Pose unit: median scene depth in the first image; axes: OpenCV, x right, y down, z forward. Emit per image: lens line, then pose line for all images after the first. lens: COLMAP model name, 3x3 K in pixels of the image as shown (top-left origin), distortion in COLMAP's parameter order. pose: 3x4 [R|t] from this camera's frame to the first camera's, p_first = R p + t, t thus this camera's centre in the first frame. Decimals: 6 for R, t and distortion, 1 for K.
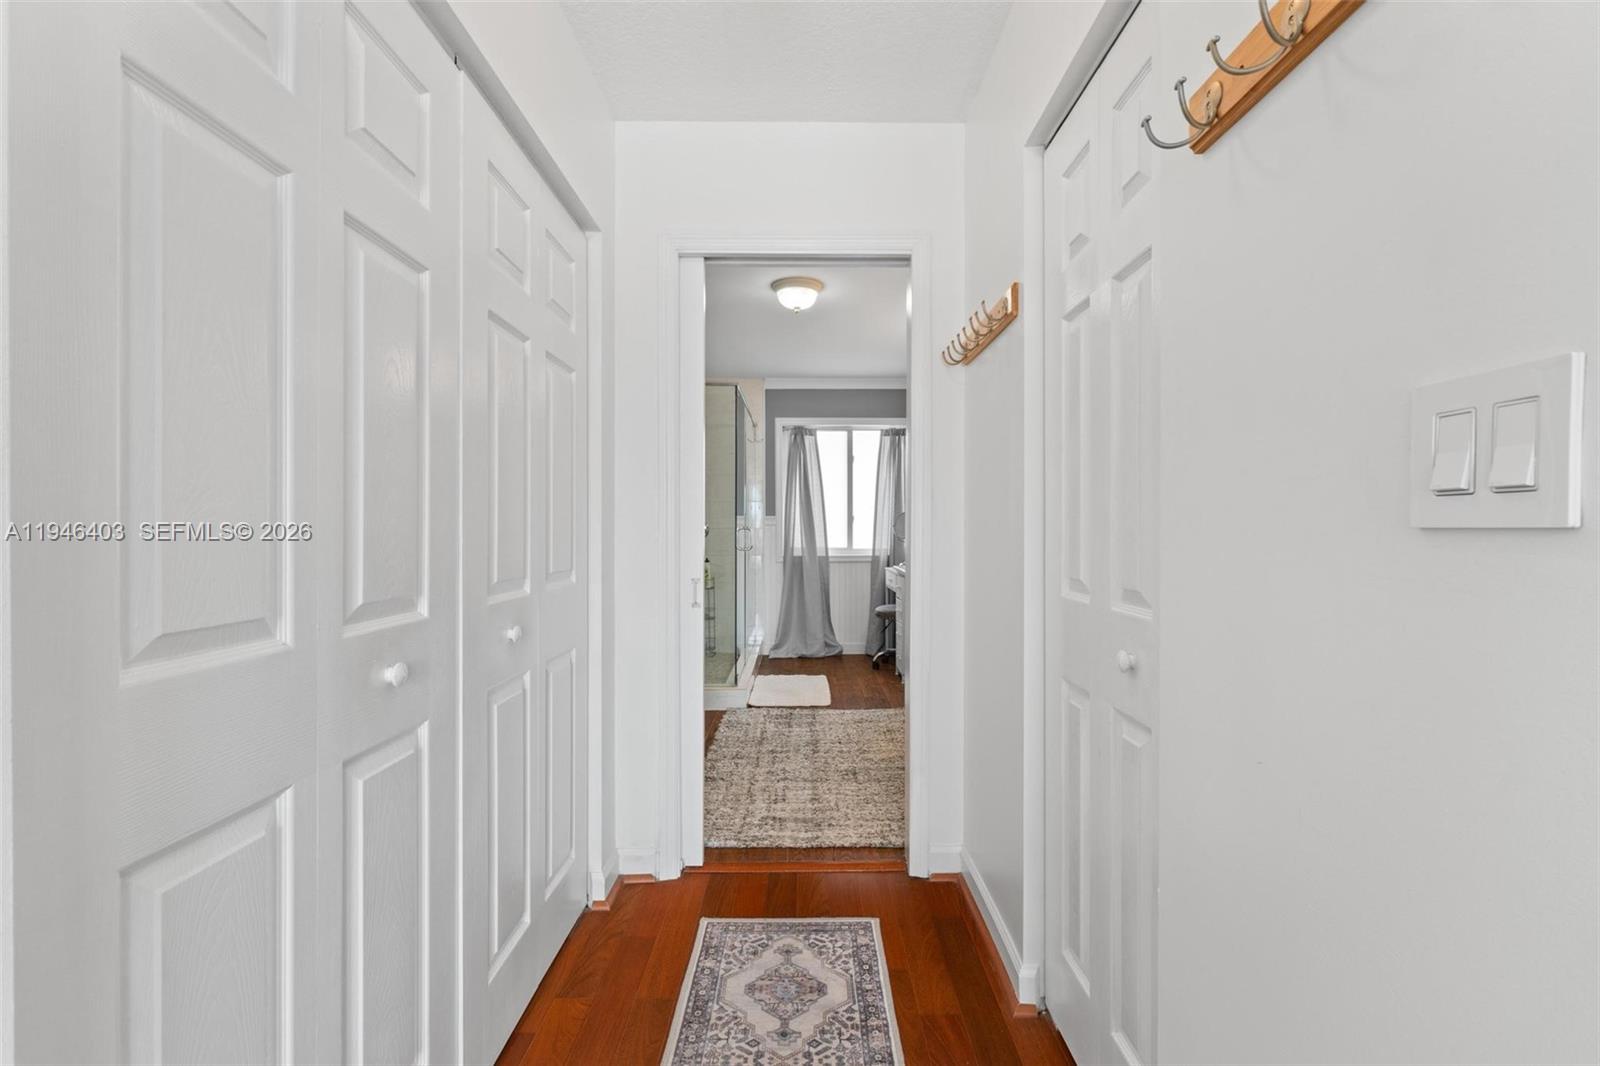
lens RADIAL K [[691.1, 0, 804.0], [0, 691.1, 531.4], [0, 0, 1]] dist [-0.006463, 0.000222]
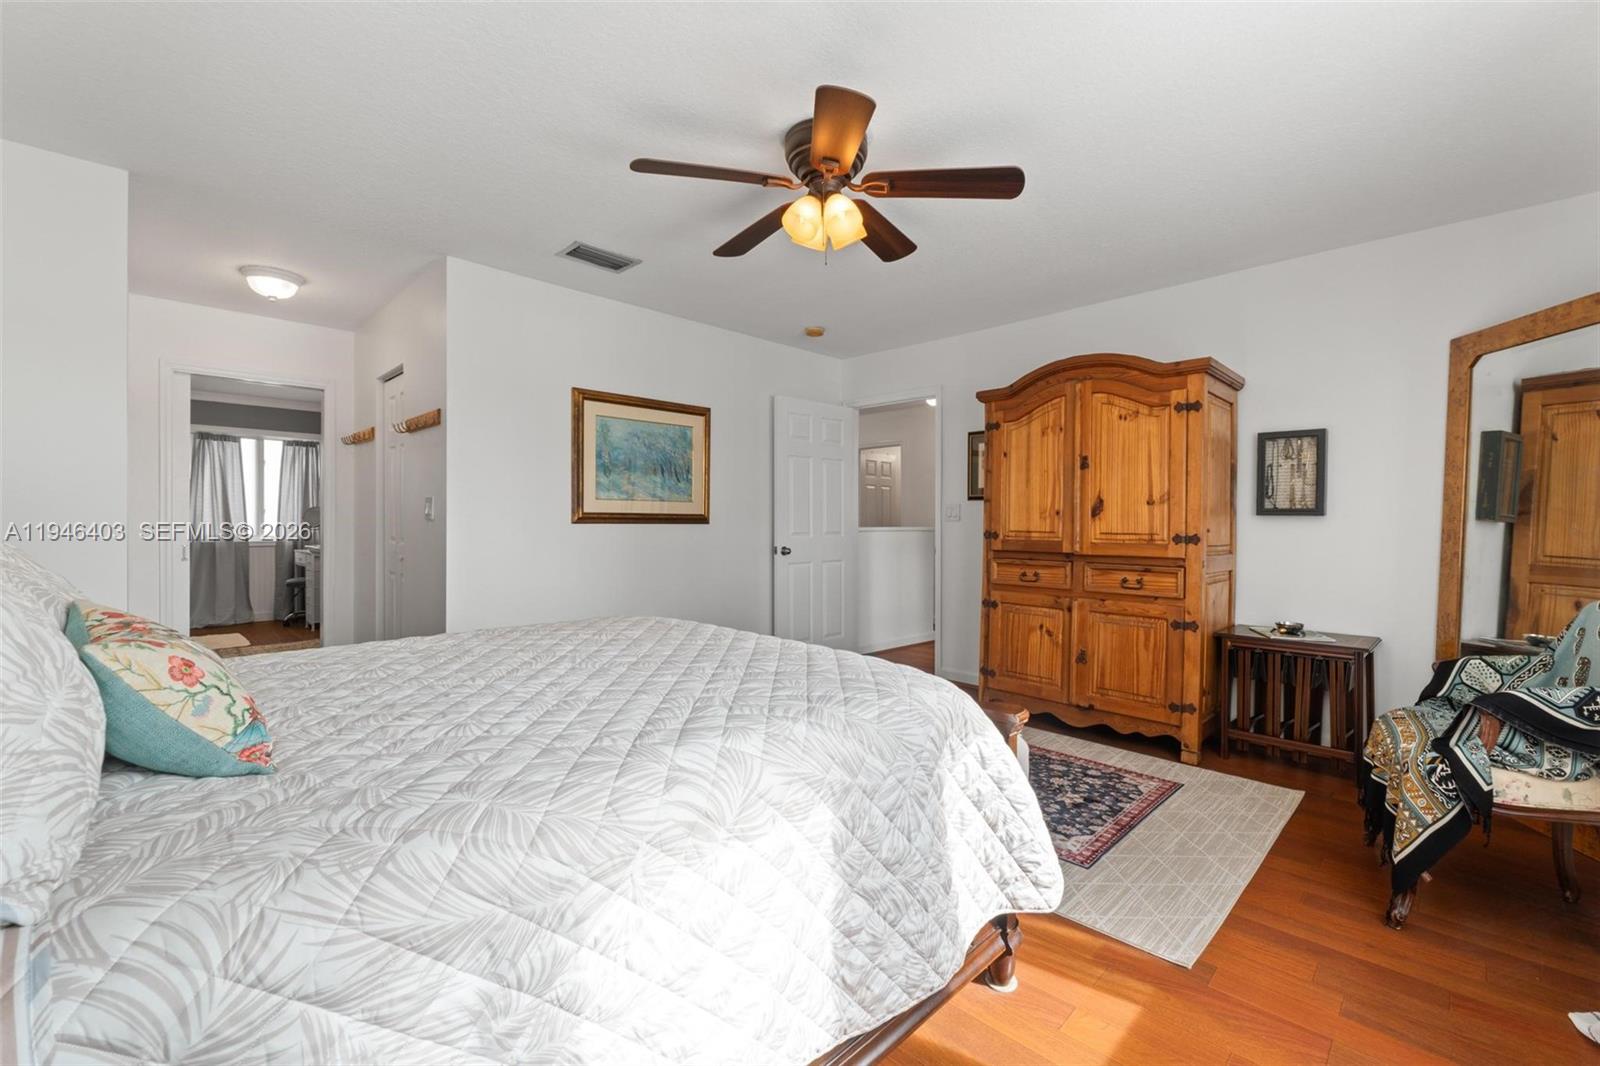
lens RADIAL K [[691.1, 0, 814.2], [0, 691.1, 527.5], [0, 0, 1]] dist [-0.006463, 0.000222]
pose [[0.708658, -0.001783, 0.705549, -0.104563], [-0.005154, 0.999957, 0.007704, -0.000902], [-0.705533, -0.009096, 0.708619, -0.603105]]
